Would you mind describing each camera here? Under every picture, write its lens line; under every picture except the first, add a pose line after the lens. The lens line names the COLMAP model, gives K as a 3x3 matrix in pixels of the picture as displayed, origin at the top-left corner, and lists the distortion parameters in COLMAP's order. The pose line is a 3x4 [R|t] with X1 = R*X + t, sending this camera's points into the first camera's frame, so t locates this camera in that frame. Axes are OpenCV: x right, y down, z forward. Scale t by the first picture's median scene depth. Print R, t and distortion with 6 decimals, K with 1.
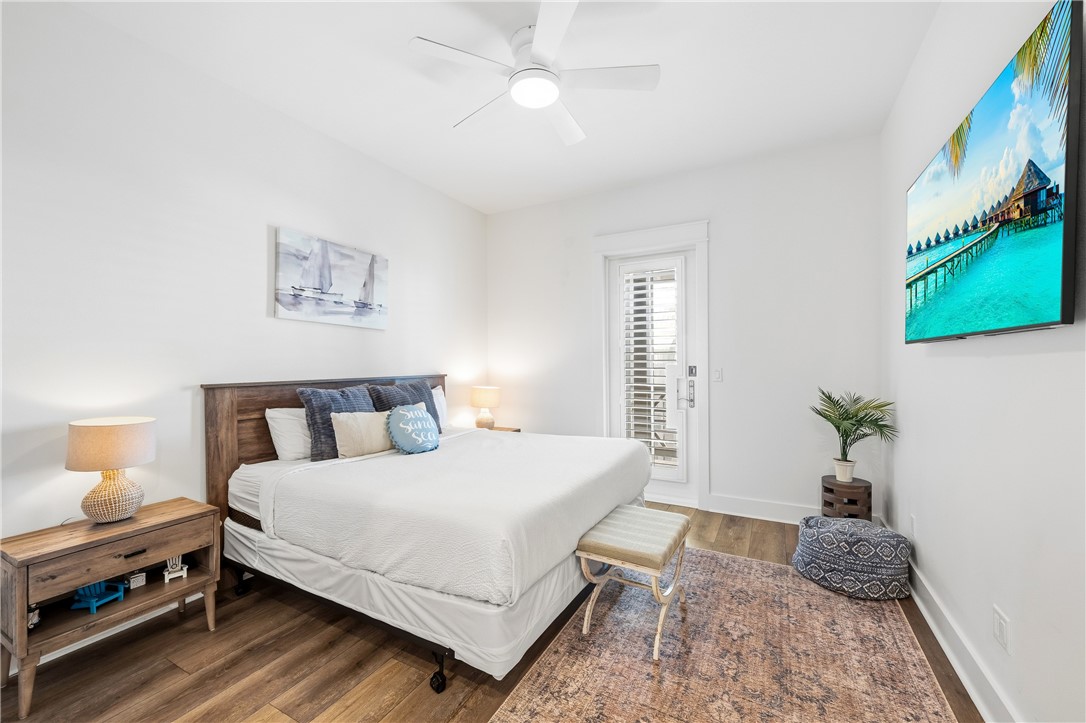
lens RADIAL K [[431.6, 0, 543.2], [0, 431.6, 364.2], [0, 0, 1]] dist [0.001946, 0.000993]
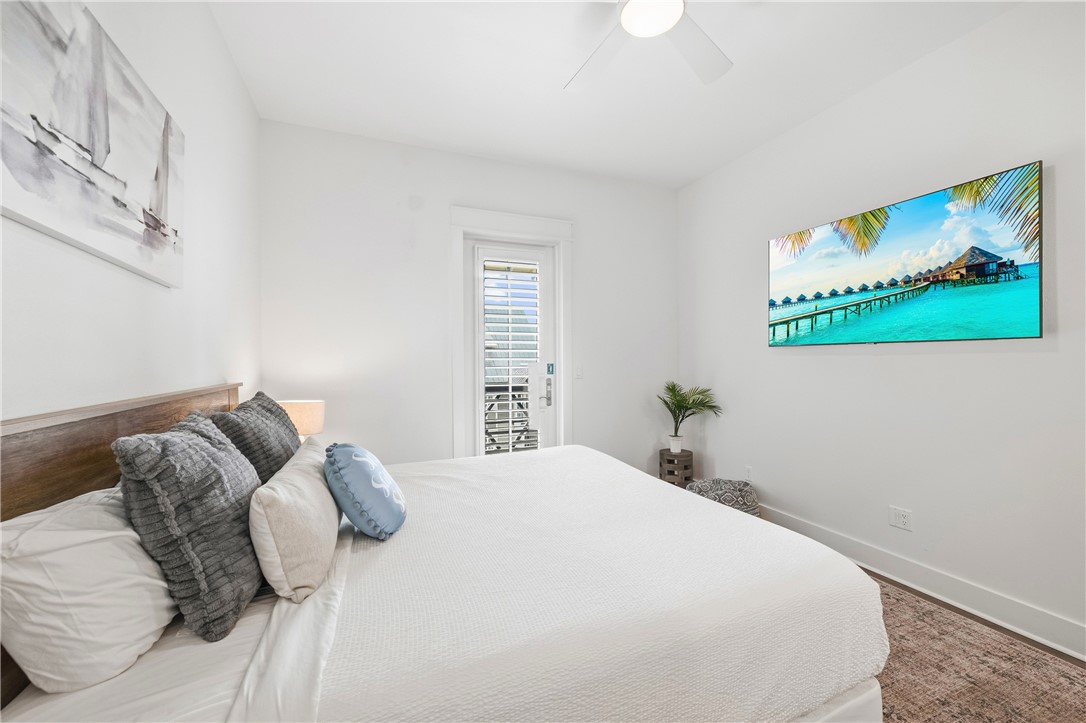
lens RADIAL K [[431.6, 0, 548.5], [0, 431.6, 360.8], [0, 0, 1]] dist [0.001946, 0.000993]
pose [[0.633672, -0.000002, 0.773602, -0.542754], [0.003748, 0.999988, -0.003067, 0.000189], [-0.773593, 0.004843, 0.633664, 0.474393]]
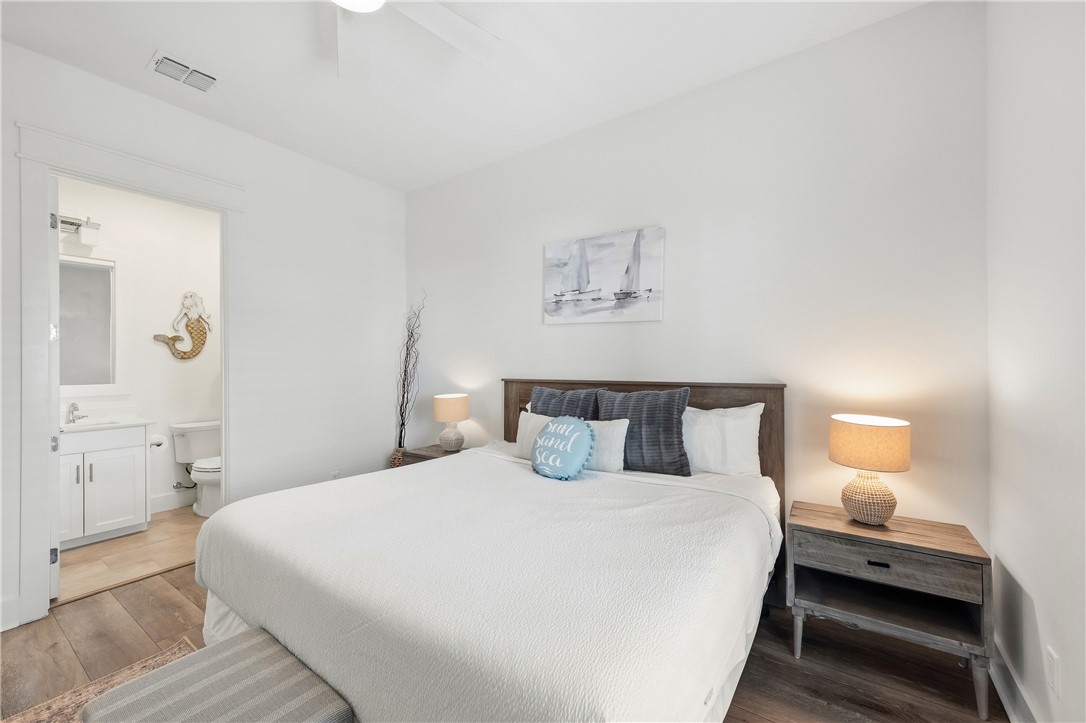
lens RADIAL K [[431.6, 0, 538.4], [0, 431.6, 359.6], [0, 0, 1]] dist [0.001946, 0.000993]
pose [[-0.167716, -0.019825, -0.985636, 0.469373], [-0.020080, 0.999659, -0.016691, 0.005438], [0.985631, 0.016992, -0.168057, 1.060071]]
